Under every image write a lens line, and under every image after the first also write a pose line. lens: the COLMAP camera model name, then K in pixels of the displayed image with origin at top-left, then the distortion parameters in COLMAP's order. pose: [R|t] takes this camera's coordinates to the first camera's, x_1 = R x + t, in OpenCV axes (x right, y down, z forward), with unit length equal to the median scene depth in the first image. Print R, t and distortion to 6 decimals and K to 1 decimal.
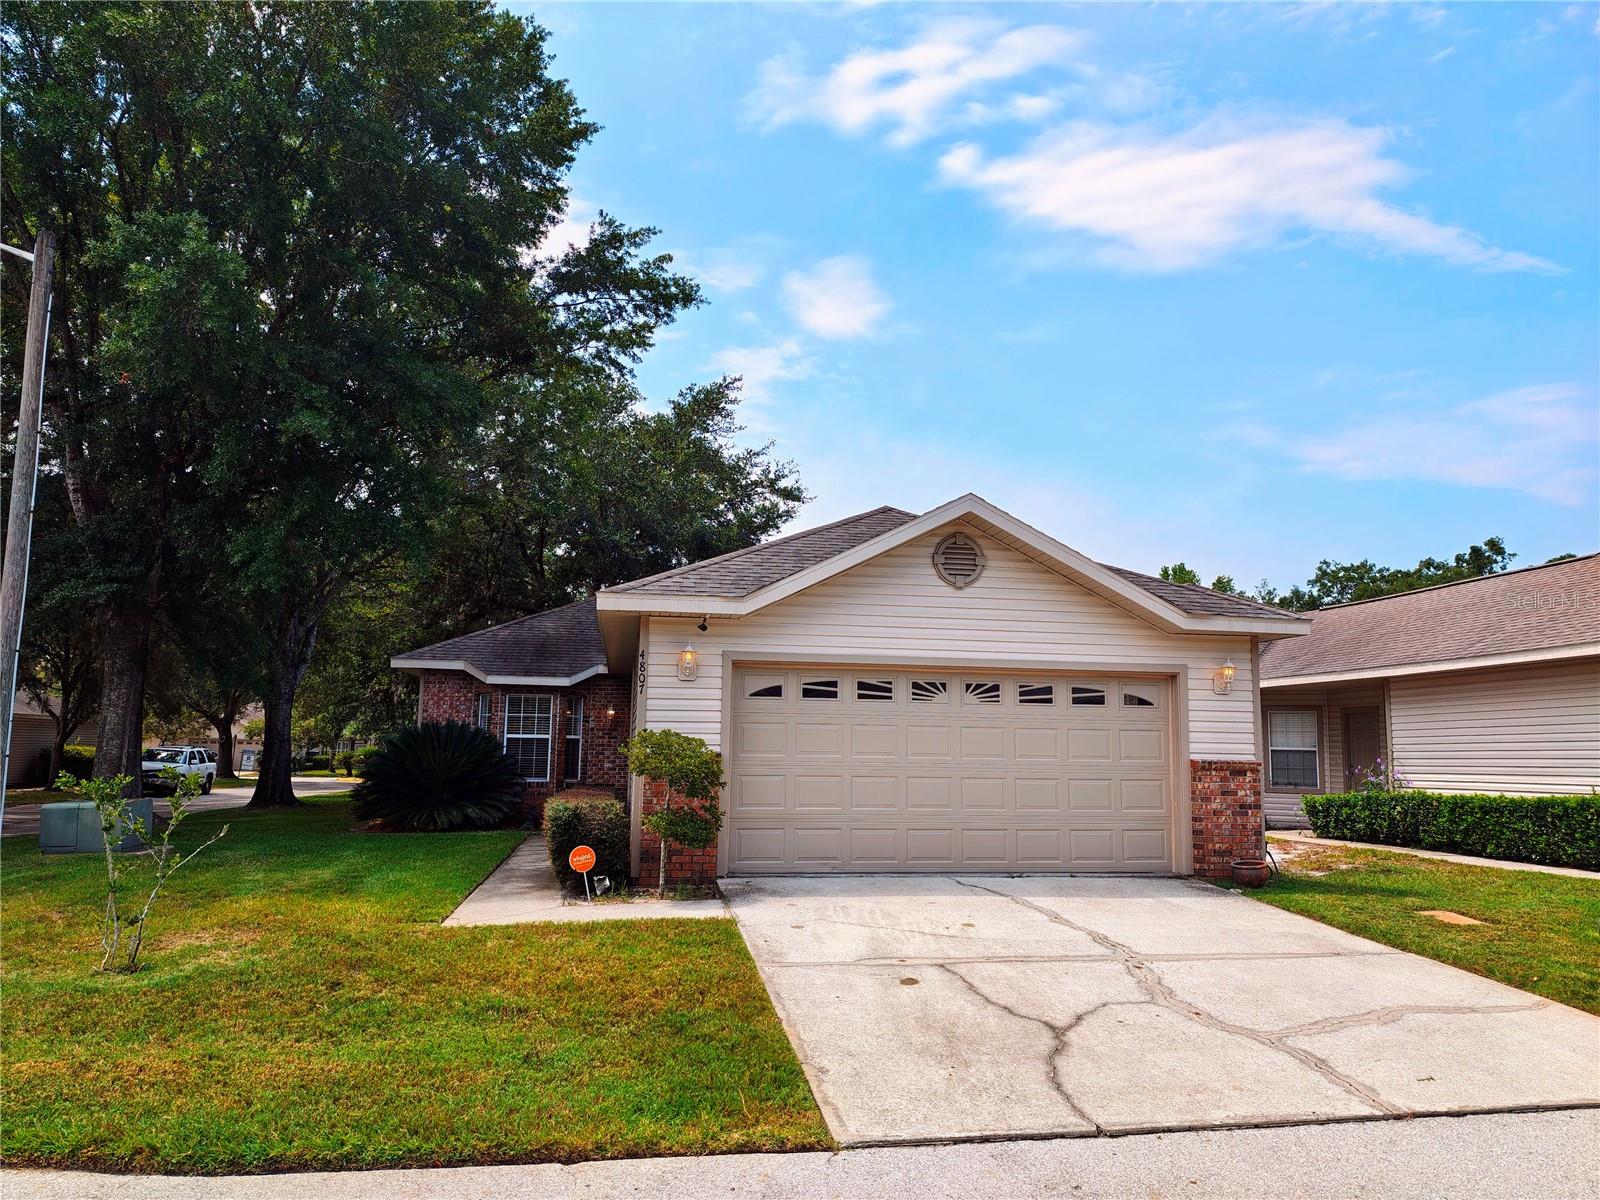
lens RADIAL K [[1147.0, 0, 800.0], [0, 1147.0, 600.0], [0, 0, 1]] dist [0.109287, -0.218979]
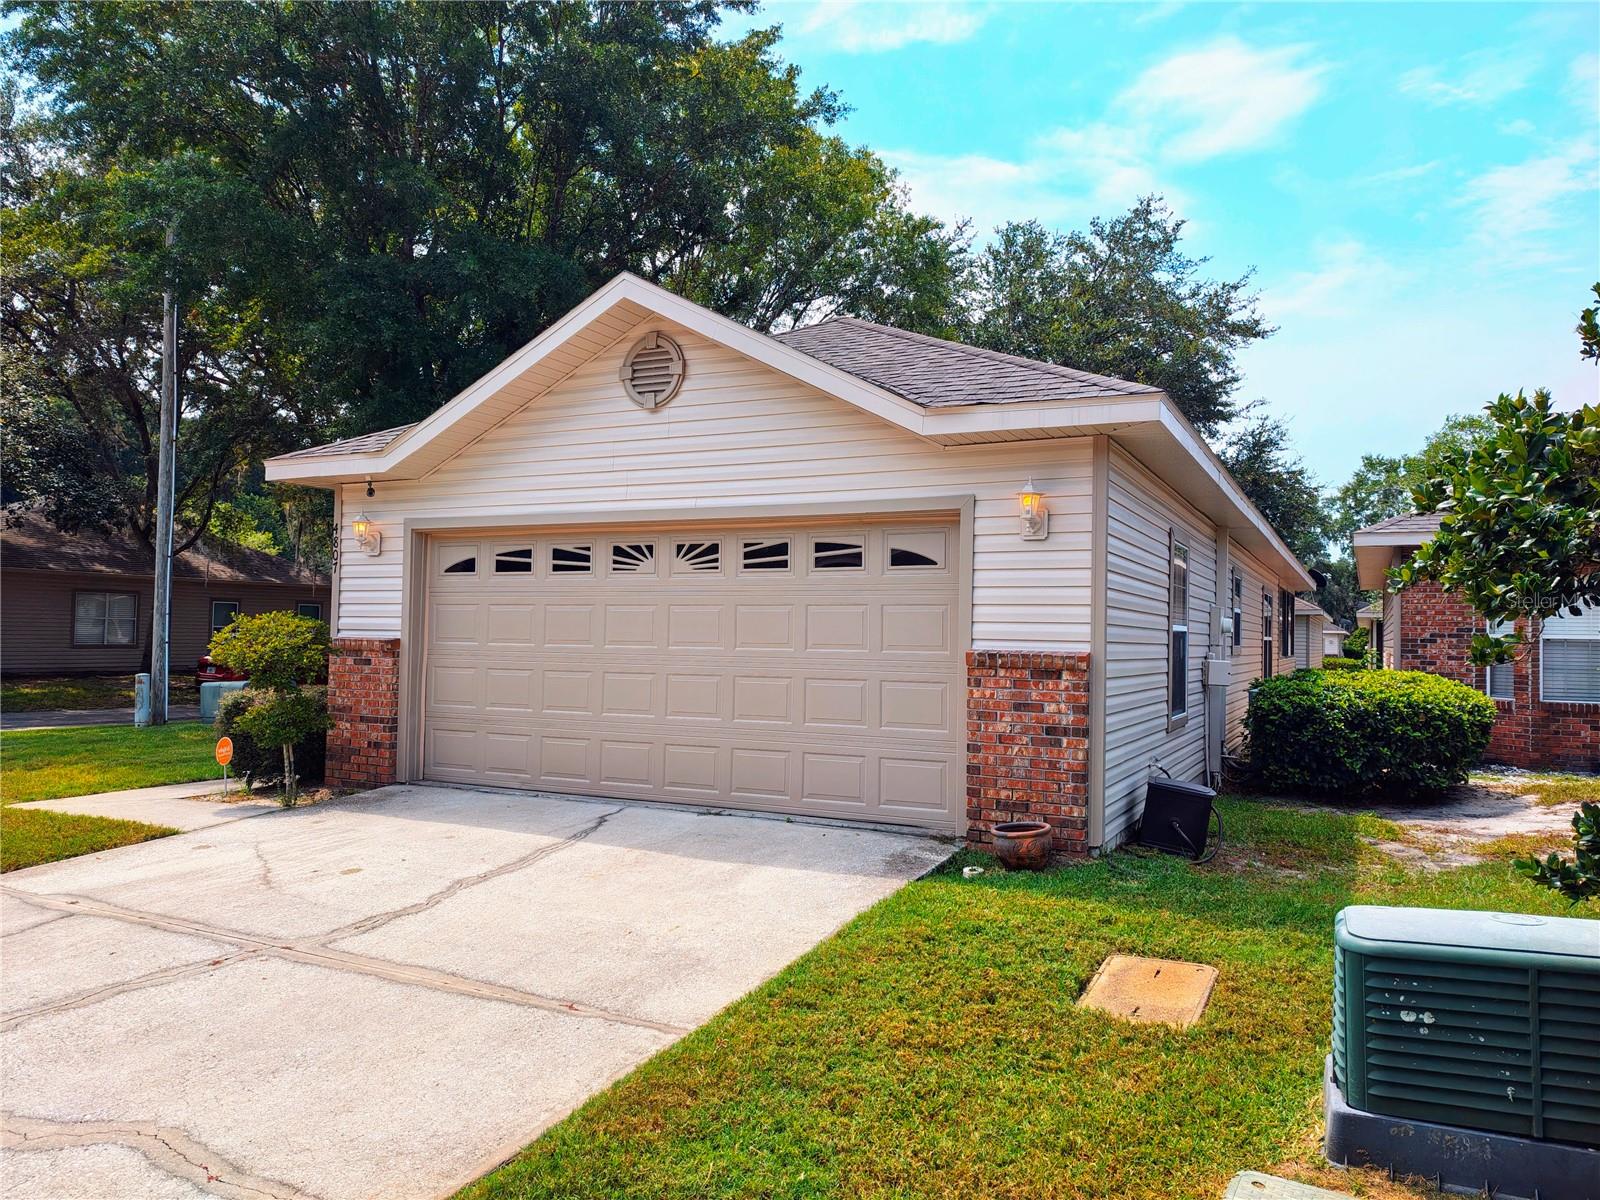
lens RADIAL K [[1147.0, 0, 800.0], [0, 1147.0, 600.0], [0, 0, 1]] dist [0.109287, -0.218979]
pose [[0.798363, -0.020334, -0.601833, 0.631860], [0.073022, 0.995323, 0.063240, 0.067052], [0.597732, -0.094436, 0.796114, 0.471935]]
